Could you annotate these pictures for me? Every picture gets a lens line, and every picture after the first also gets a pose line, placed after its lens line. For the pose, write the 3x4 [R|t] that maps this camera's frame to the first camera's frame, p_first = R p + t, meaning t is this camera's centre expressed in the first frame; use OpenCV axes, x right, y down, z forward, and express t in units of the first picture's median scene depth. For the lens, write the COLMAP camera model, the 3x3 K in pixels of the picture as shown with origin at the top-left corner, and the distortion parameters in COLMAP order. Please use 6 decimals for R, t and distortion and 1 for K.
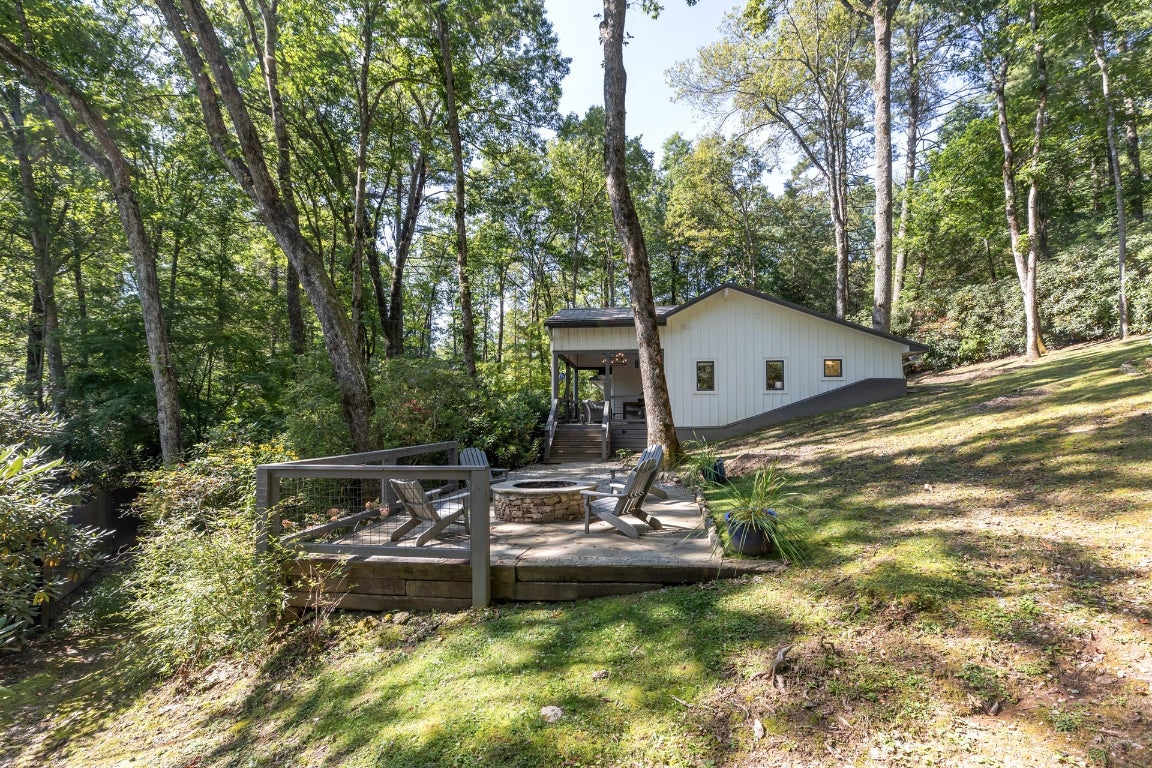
lens RADIAL K [[511.8, 0, 574.3], [0, 511.8, 389.5], [0, 0, 1]] dist [0.000496, 0.000044]
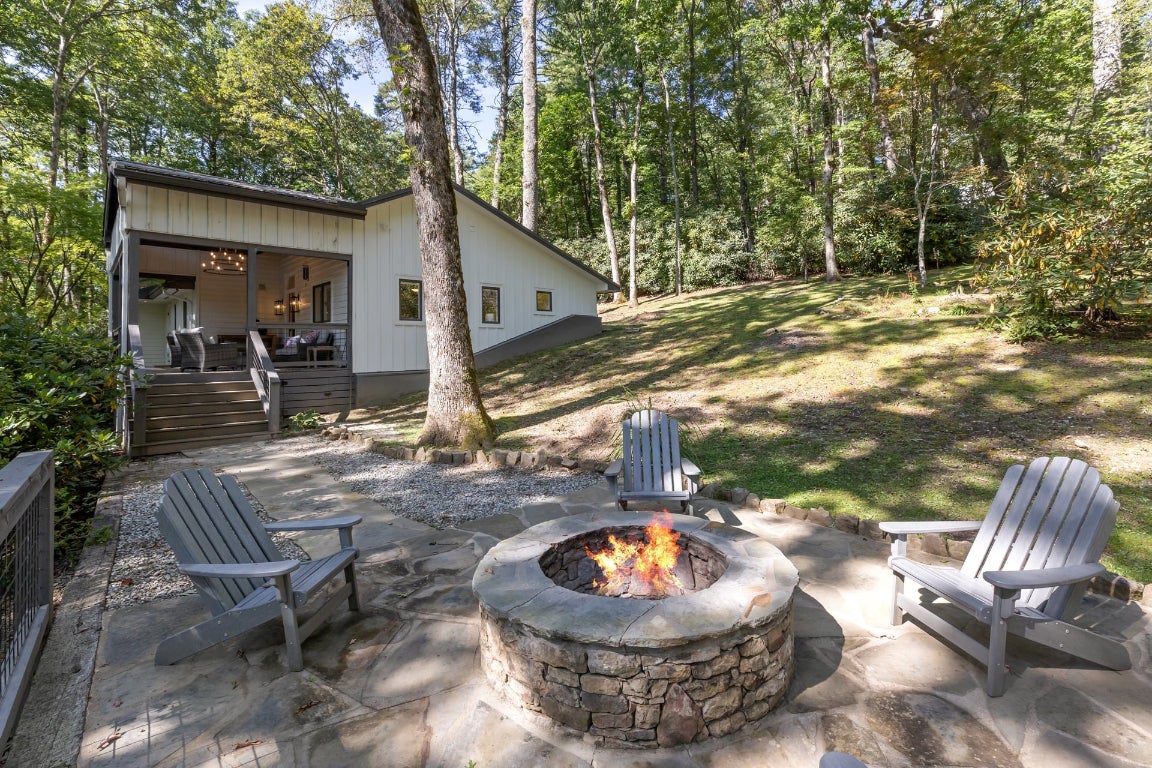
lens RADIAL K [[535.4, 0, 576.1], [0, 535.4, 324.6], [0, 0, 1]] dist [0.001119, 0.000171]
pose [[0.642564, 0.035663, 0.765402, -0.141412], [-0.026028, 0.999356, -0.024713, 0.016989], [-0.765790, -0.004043, 0.643078, 0.296034]]
